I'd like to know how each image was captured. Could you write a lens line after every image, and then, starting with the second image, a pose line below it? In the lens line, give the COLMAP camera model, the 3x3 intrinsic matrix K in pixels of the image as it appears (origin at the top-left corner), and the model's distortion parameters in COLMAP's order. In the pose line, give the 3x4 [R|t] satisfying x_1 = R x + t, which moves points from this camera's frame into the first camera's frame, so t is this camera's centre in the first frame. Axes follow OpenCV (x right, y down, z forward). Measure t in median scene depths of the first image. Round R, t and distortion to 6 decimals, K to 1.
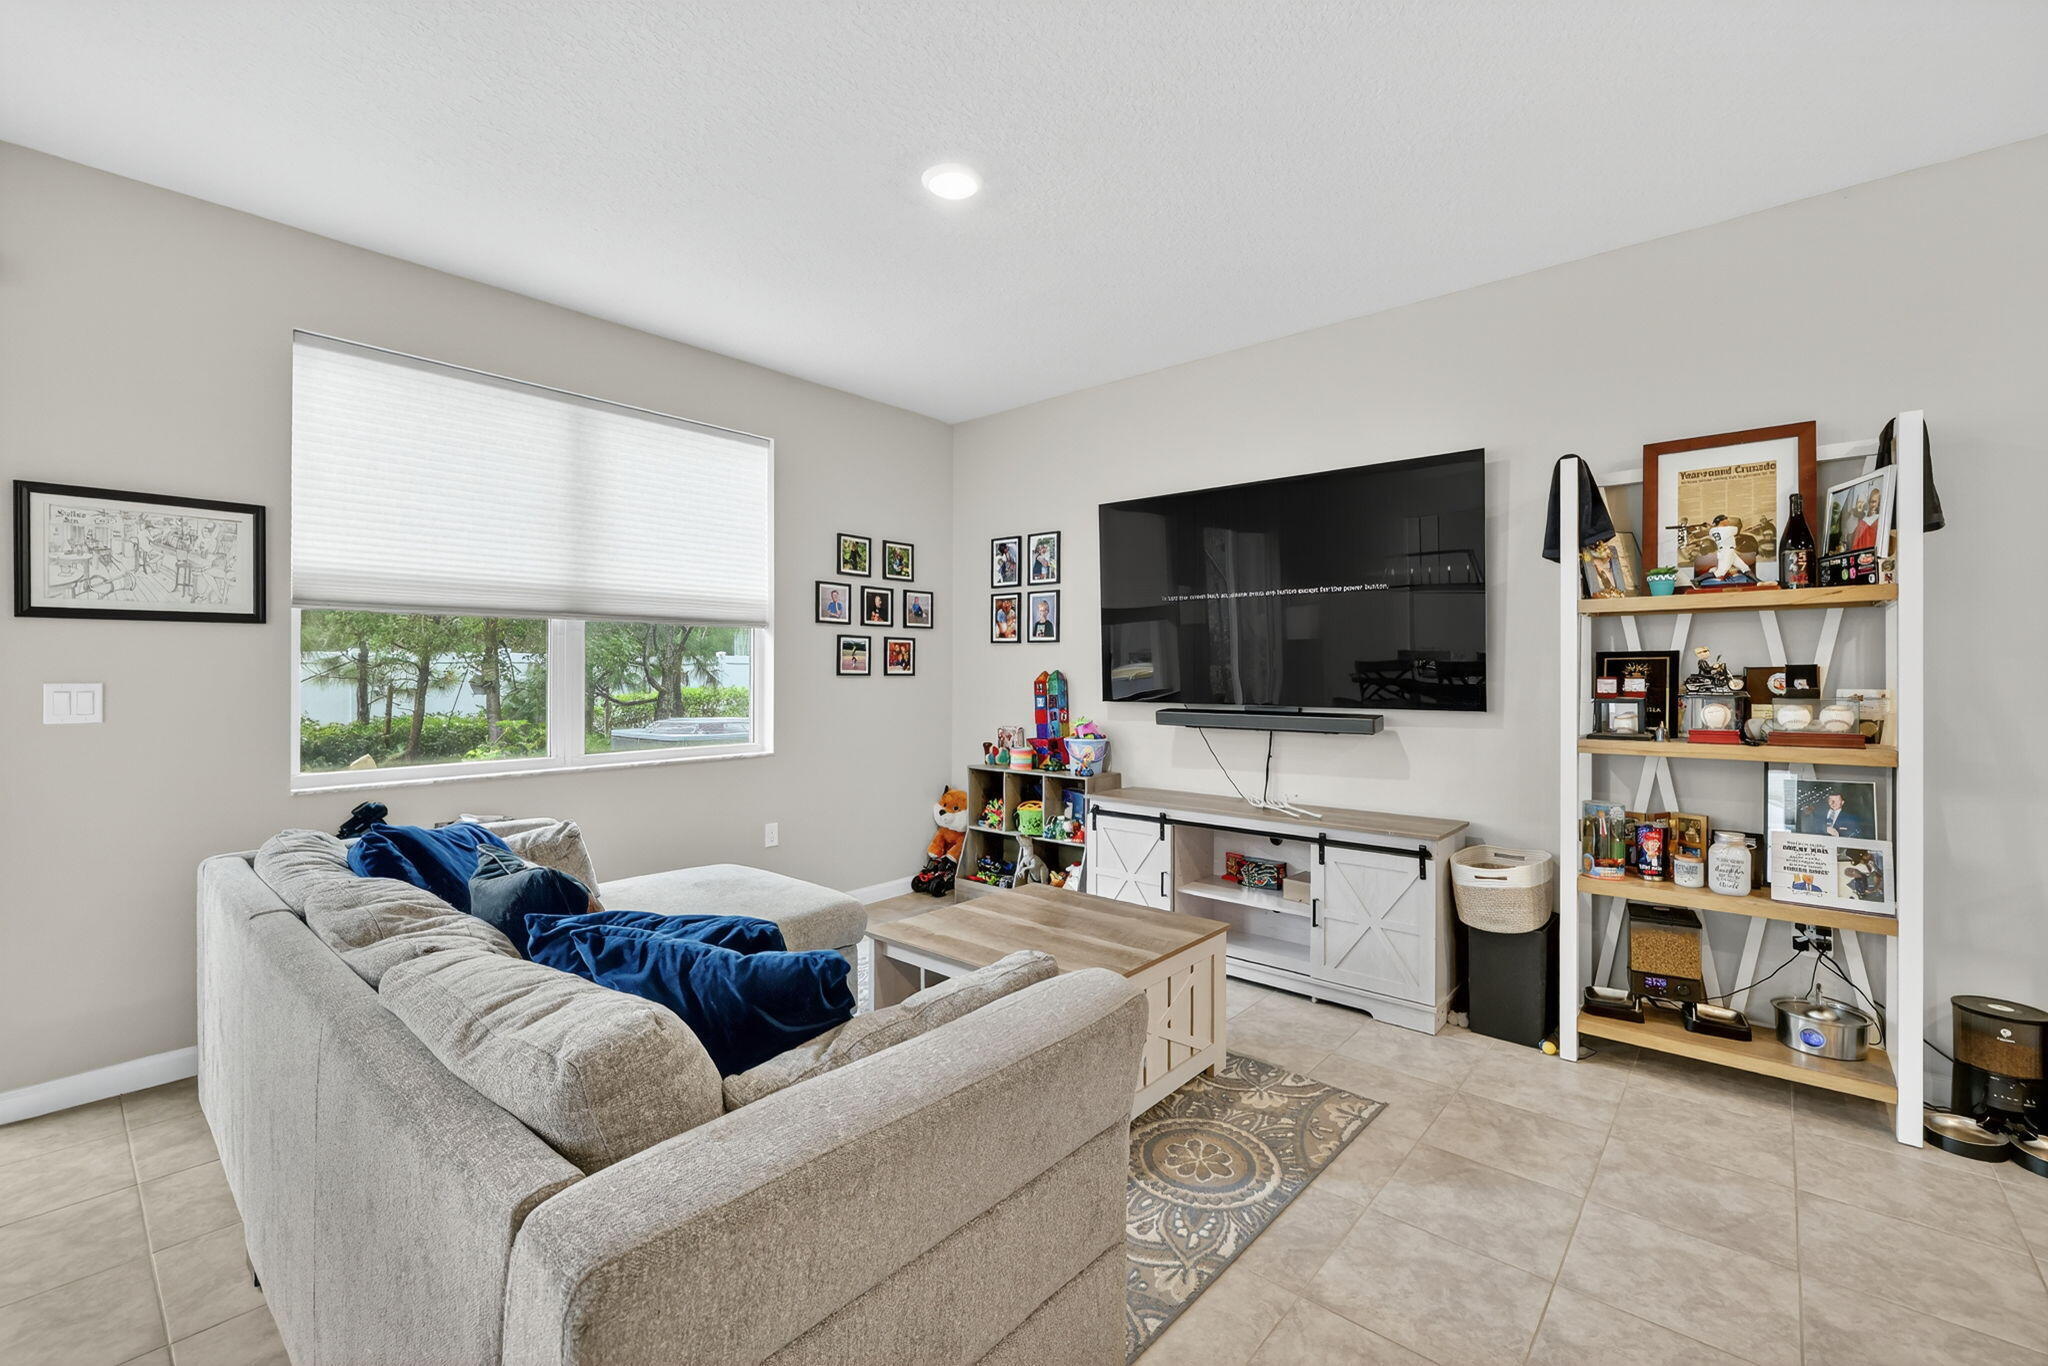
lens RADIAL K [[862.4, 0, 1005.2], [0, 862.4, 664.8], [0, 0, 1]] dist [-0.000451, -0.000704]
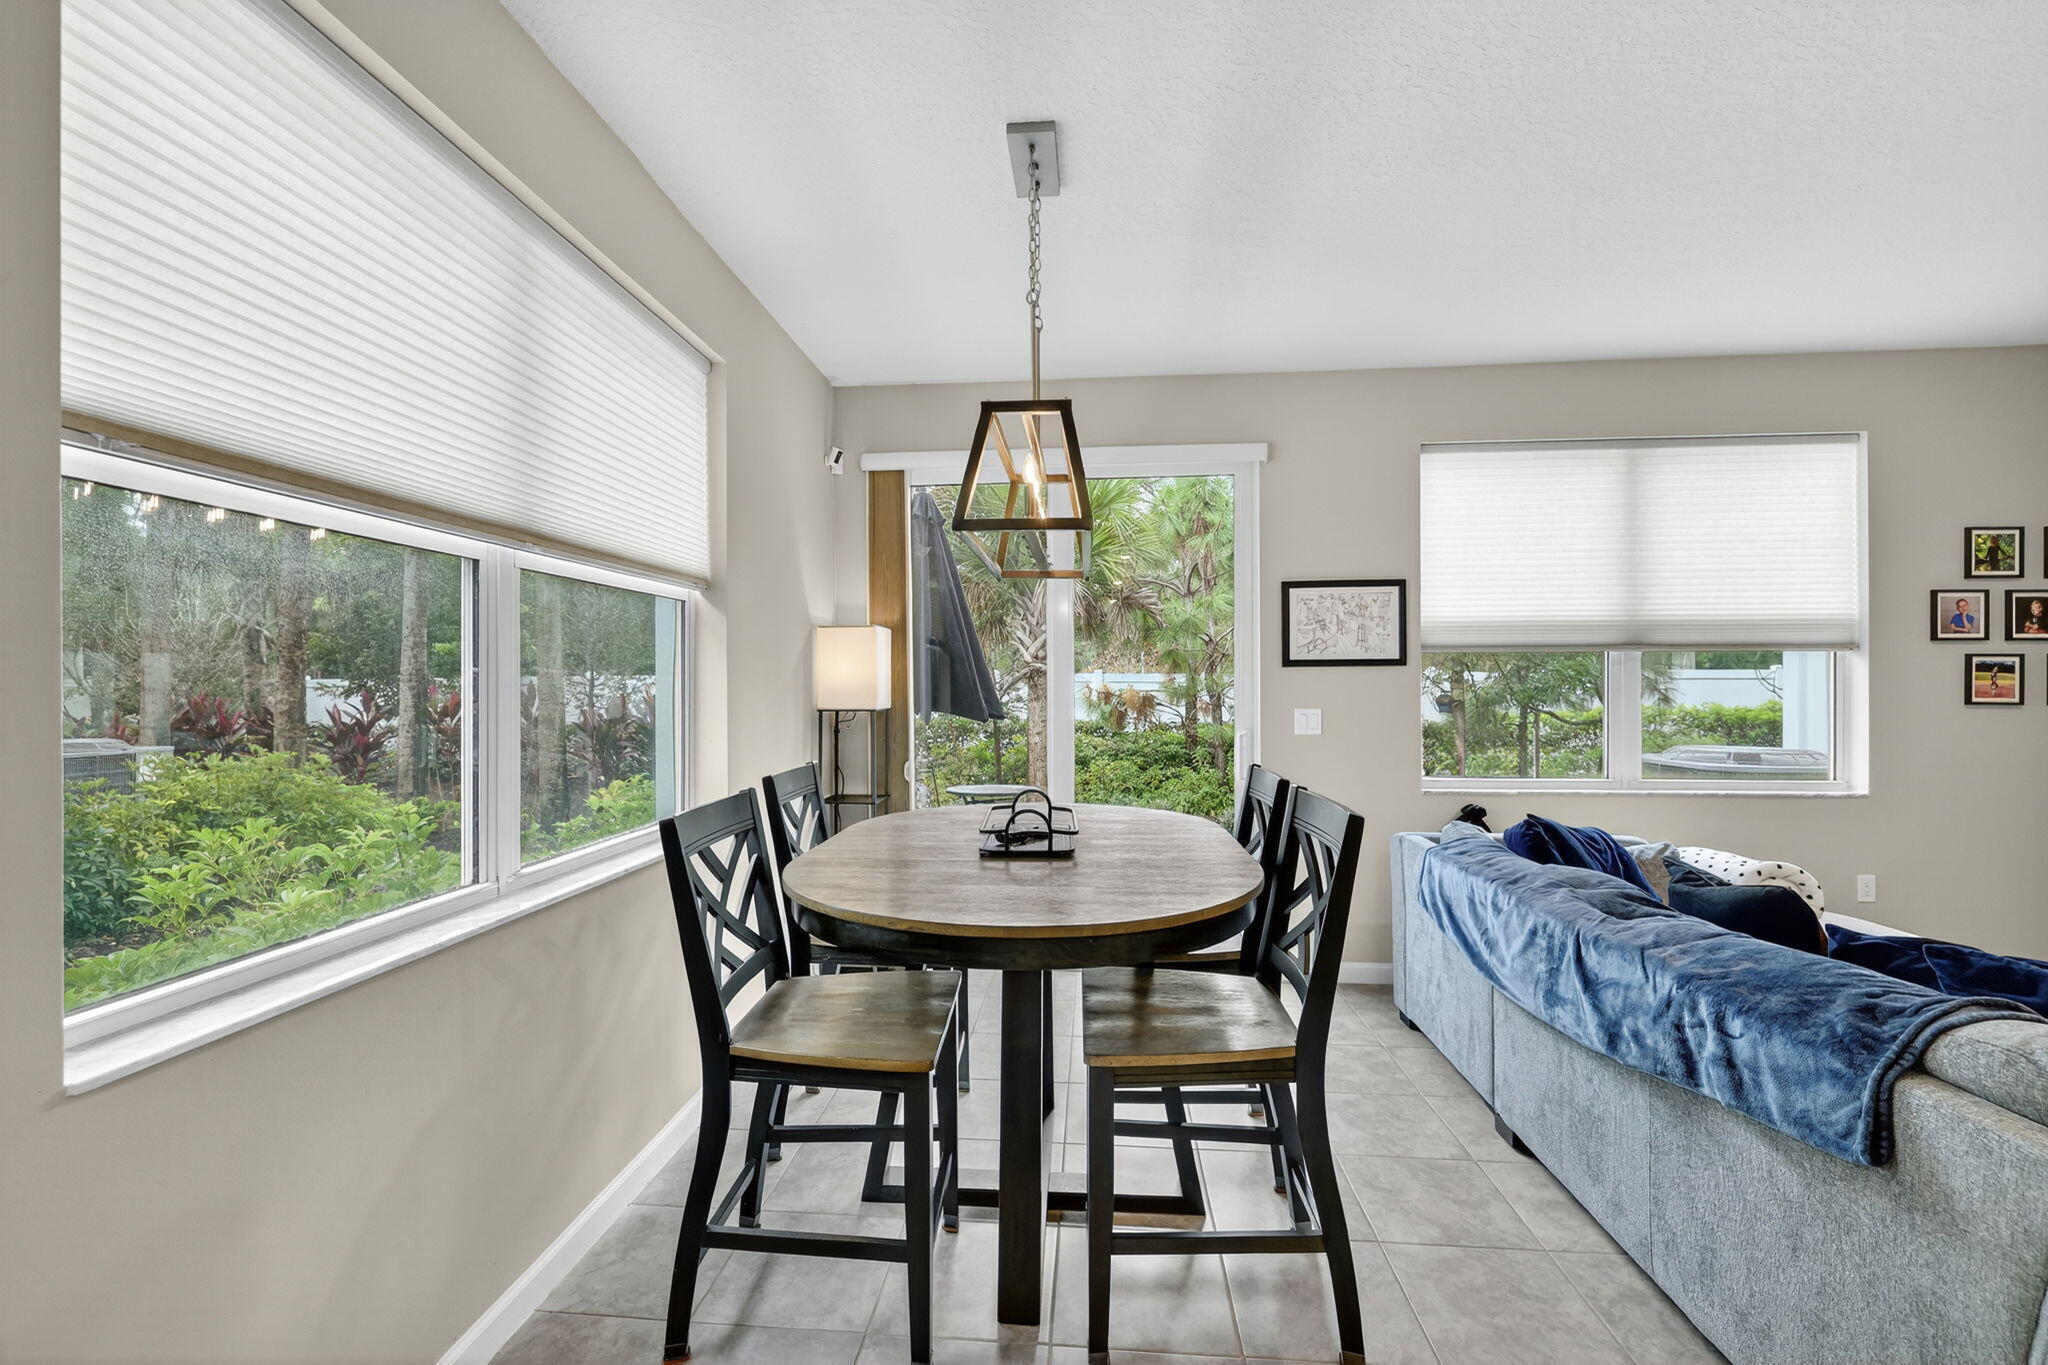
lens RADIAL K [[862.4, 0, 1028.2], [0, 862.4, 681.6], [0, 0, 1]] dist [-0.000451, -0.000704]
pose [[0.605965, -0.006665, -0.795463, -0.088385], [0.010097, 0.999949, -0.000687, -0.017740], [0.795427, -0.007616, 0.606001, -0.193415]]
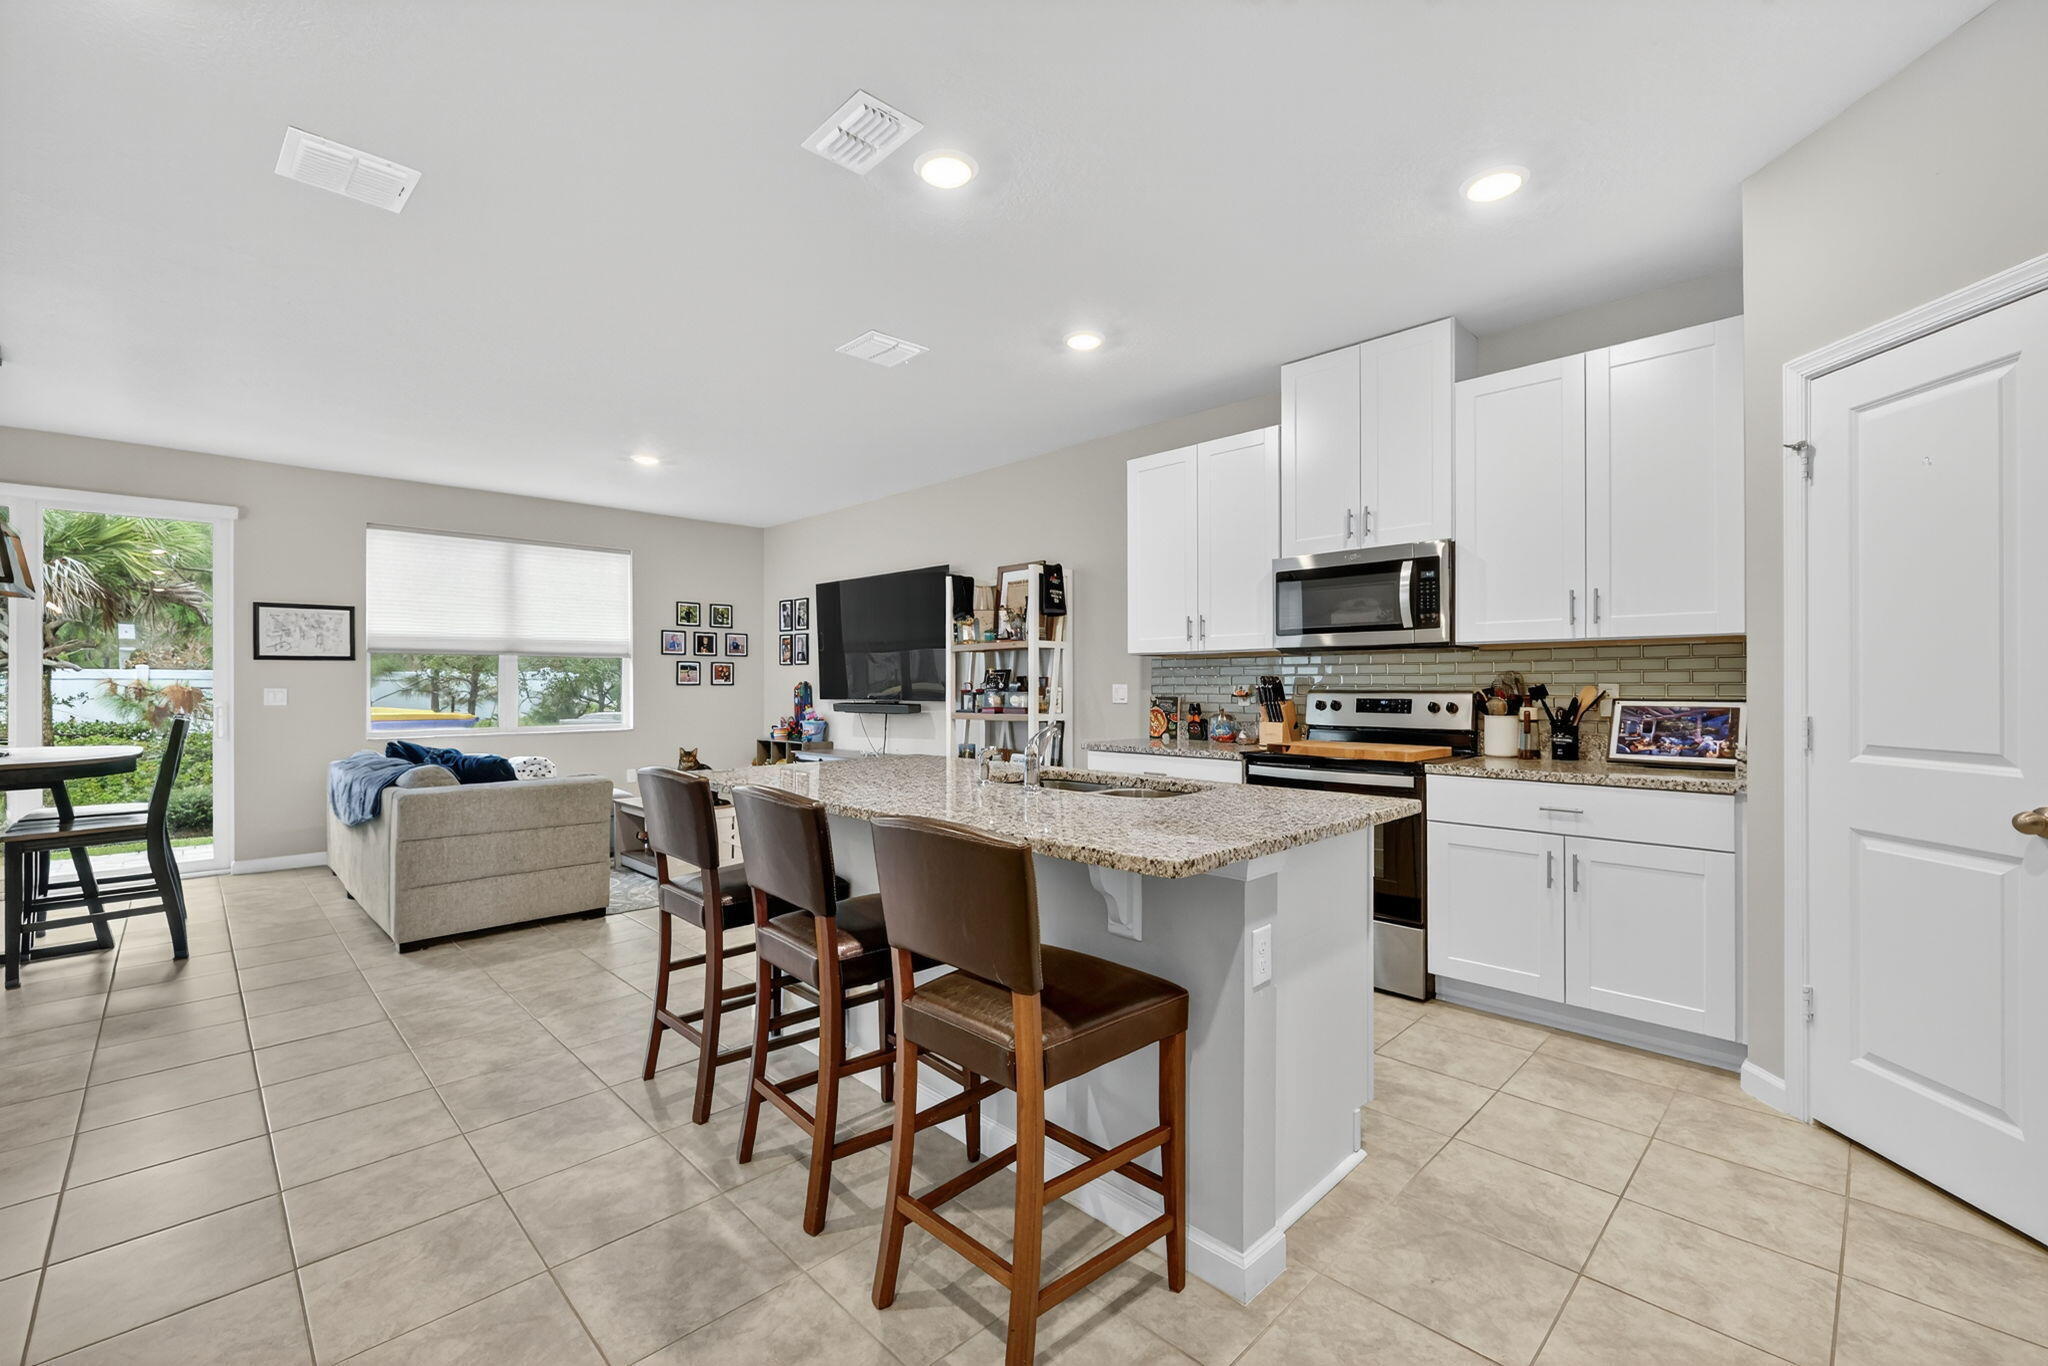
lens RADIAL K [[862.4, 0, 1013.8], [0, 862.4, 680.3], [0, 0, 1]] dist [-0.000451, -0.000704]
pose [[0.997335, -0.005343, -0.072761, 0.611742], [0.005354, 0.999986, -0.000043, 0.006718], [0.072760, -0.000347, 0.997349, -0.669492]]
